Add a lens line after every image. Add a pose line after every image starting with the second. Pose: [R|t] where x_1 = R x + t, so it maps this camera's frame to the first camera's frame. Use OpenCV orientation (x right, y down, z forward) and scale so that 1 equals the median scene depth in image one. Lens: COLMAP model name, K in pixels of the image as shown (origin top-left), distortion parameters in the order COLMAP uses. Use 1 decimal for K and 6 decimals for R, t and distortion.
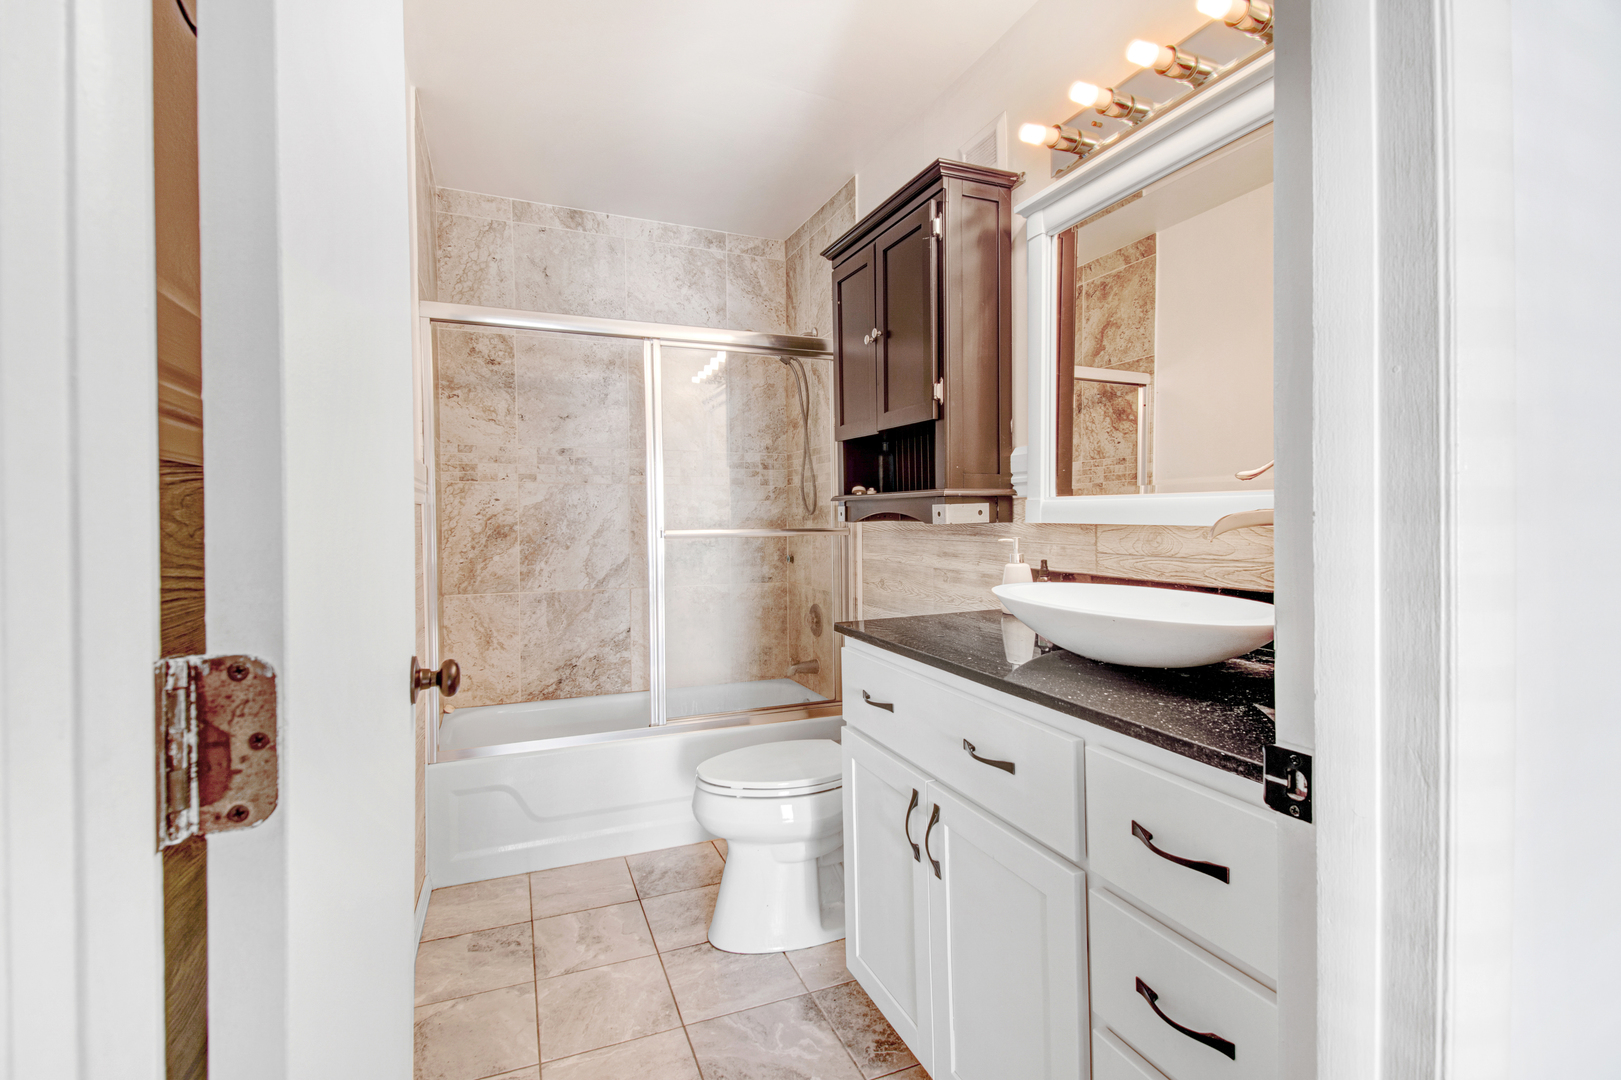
lens RADIAL K [[751.2, 0, 811.5], [0, 751.2, 535.0], [0, 0, 1]] dist [0.003127, -0.001526]
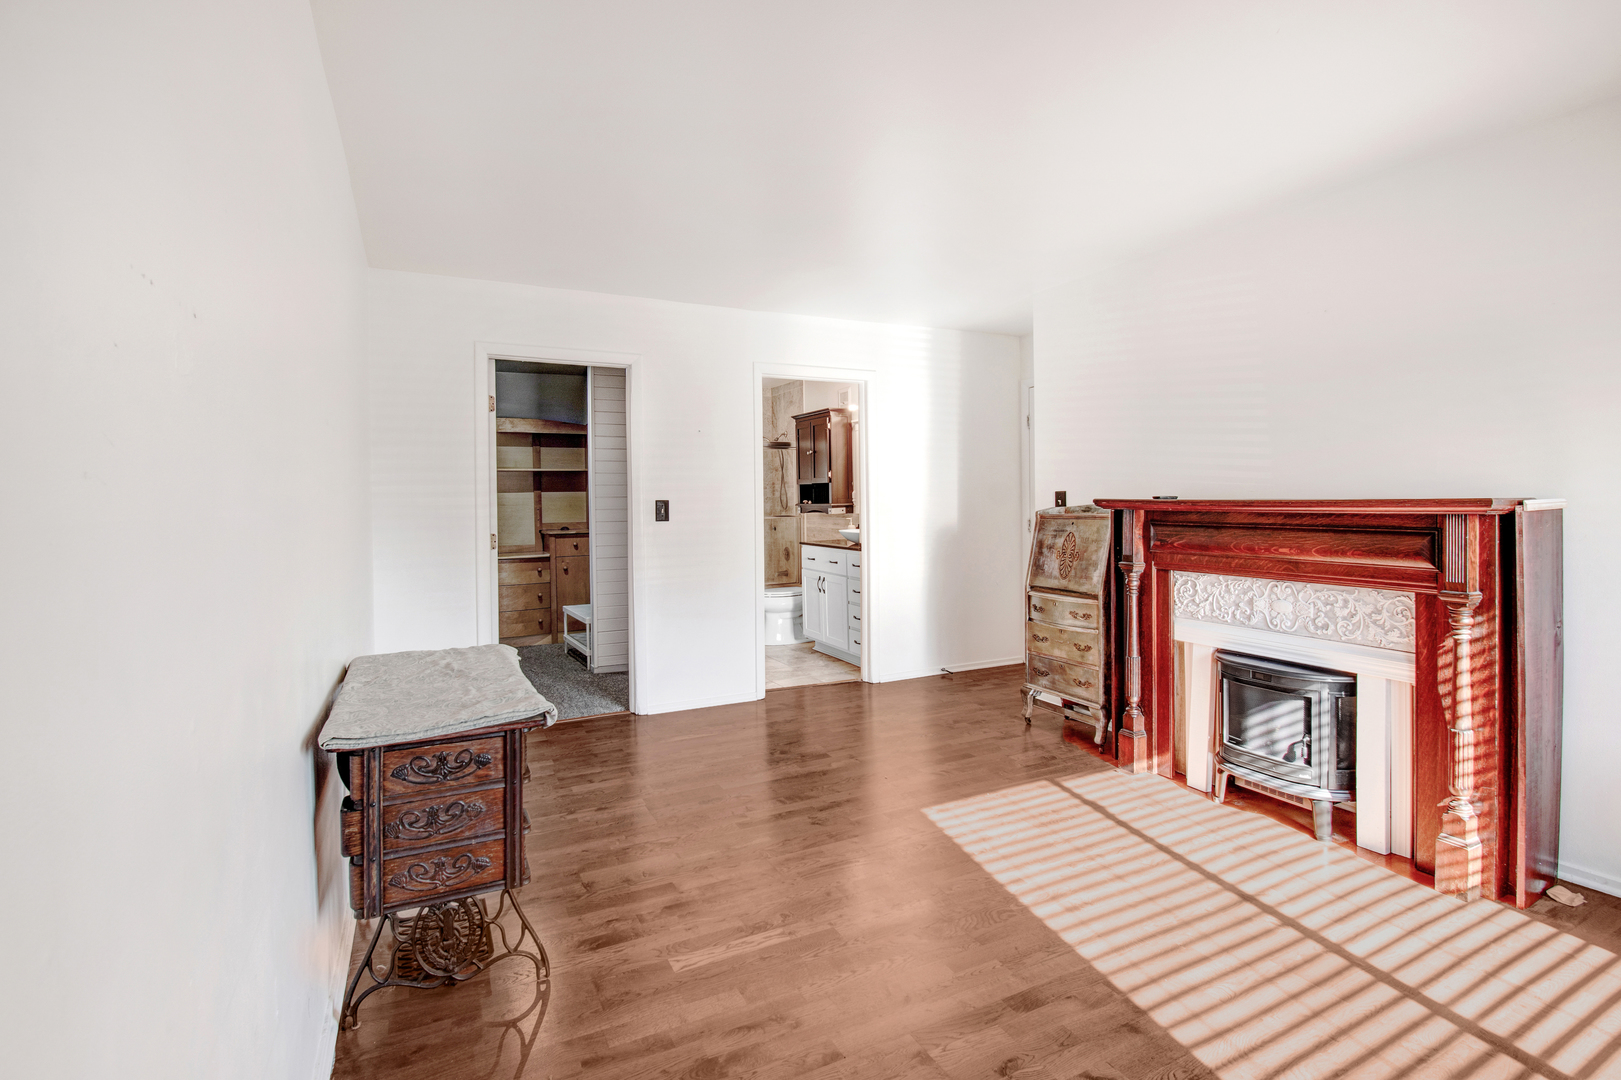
lens RADIAL K [[751.2, 0, 815.9], [0, 751.2, 525.7], [0, 0, 1]] dist [0.003127, -0.001526]
pose [[0.996465, -0.008012, 0.083629, -0.148810], [0.007142, 0.999917, 0.010705, -0.000207], [-0.083708, -0.010070, 0.996439, -2.017928]]
